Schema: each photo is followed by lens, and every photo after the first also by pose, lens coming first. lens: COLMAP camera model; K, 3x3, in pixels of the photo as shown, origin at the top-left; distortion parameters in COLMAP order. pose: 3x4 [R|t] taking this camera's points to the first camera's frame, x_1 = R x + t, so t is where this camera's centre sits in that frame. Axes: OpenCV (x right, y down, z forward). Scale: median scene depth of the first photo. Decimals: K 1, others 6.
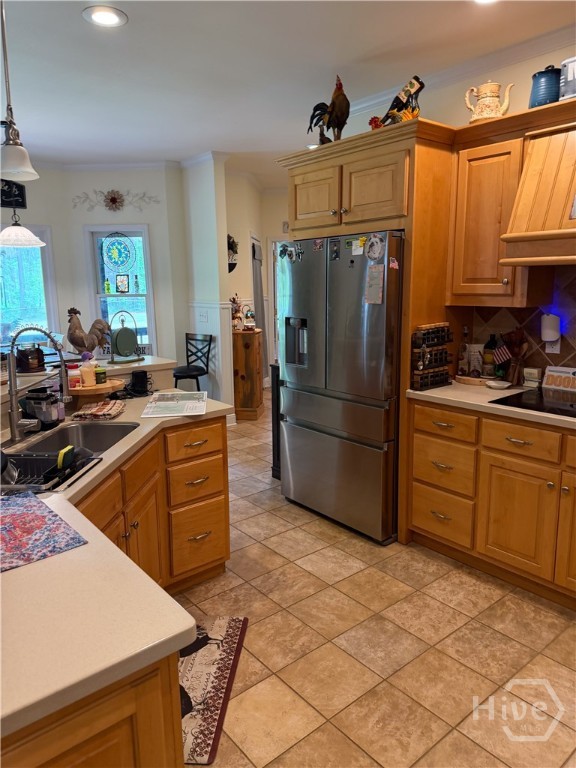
lens RADIAL K [[545.2, 0, 274.1], [0, 545.2, 389.9], [0, 0, 1]] dist [0.040439, -0.059765]
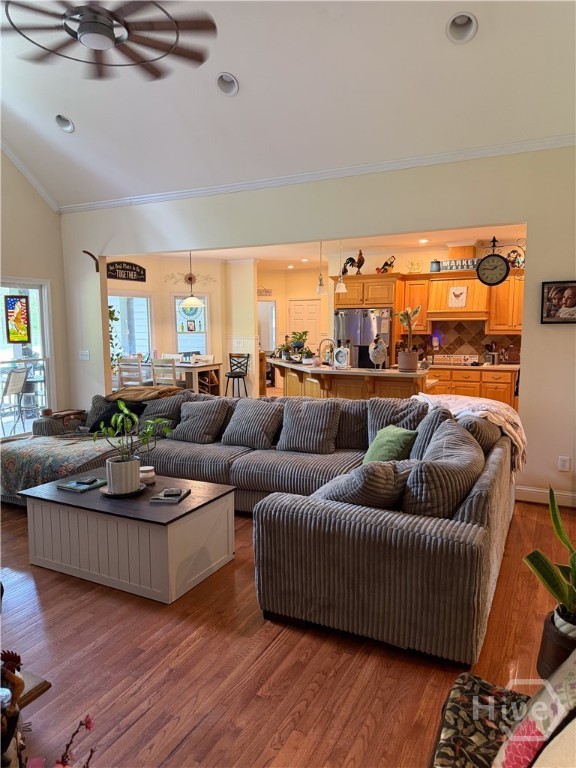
lens RADIAL K [[545.2, 0, 271.0], [0, 545.2, 389.4], [0, 0, 1]] dist [0.040439, -0.059765]
pose [[0.919306, -0.038270, 0.391678, -1.465459], [0.069517, 0.995402, -0.065903, 0.274867], [-0.387354, 0.087813, 0.917739, -1.323839]]
